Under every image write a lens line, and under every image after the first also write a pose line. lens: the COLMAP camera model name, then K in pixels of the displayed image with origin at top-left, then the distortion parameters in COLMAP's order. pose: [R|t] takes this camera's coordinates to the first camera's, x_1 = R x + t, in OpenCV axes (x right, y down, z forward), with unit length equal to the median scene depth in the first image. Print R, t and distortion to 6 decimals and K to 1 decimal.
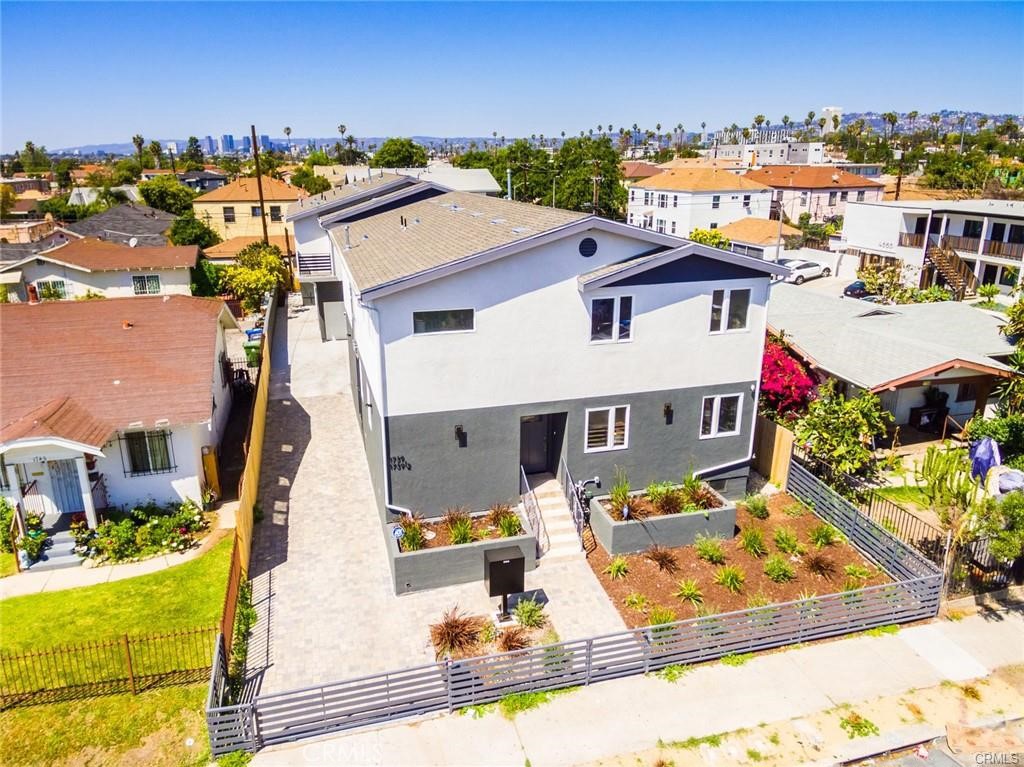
lens RADIAL K [[699.1, 0, 499.3], [0, 699.1, 389.7], [0, 0, 1]] dist [0.035351, -0.040732]
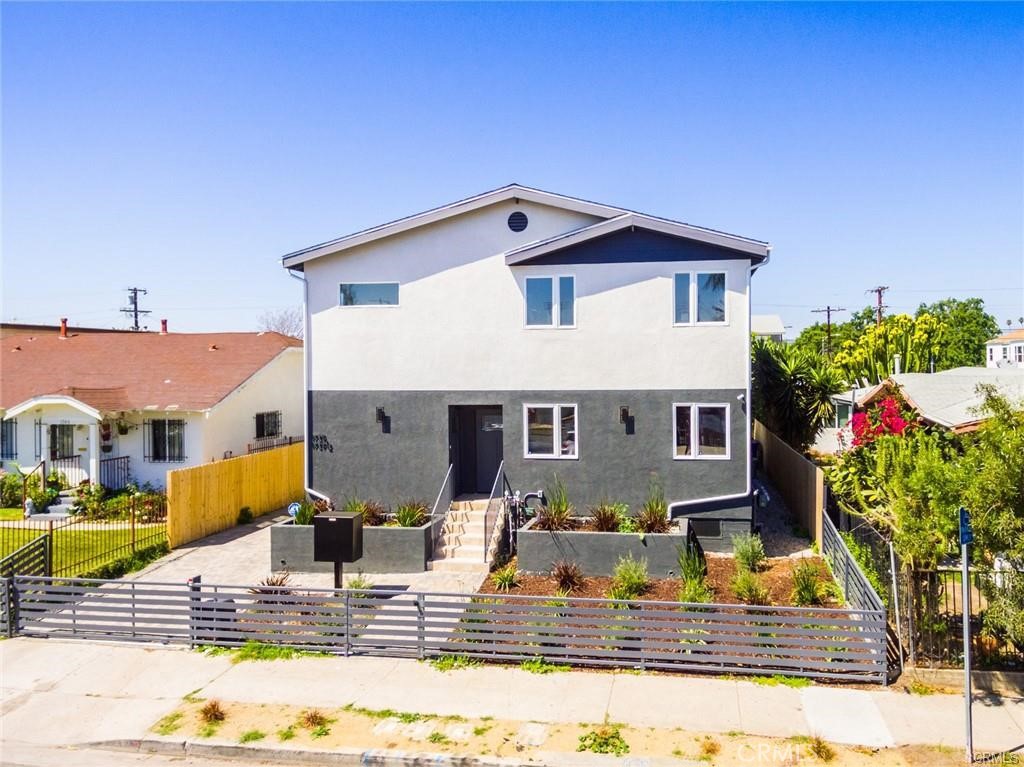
lens RADIAL K [[782.4, 0, 584.2], [0, 782.4, 382.9], [0, 0, 1]] dist [0.058881, -0.084702]
pose [[0.919895, 0.008583, -0.392071, 0.568381], [-0.120239, 0.957782, -0.261143, 0.245545], [0.373277, 0.287366, 0.882091, 0.146778]]
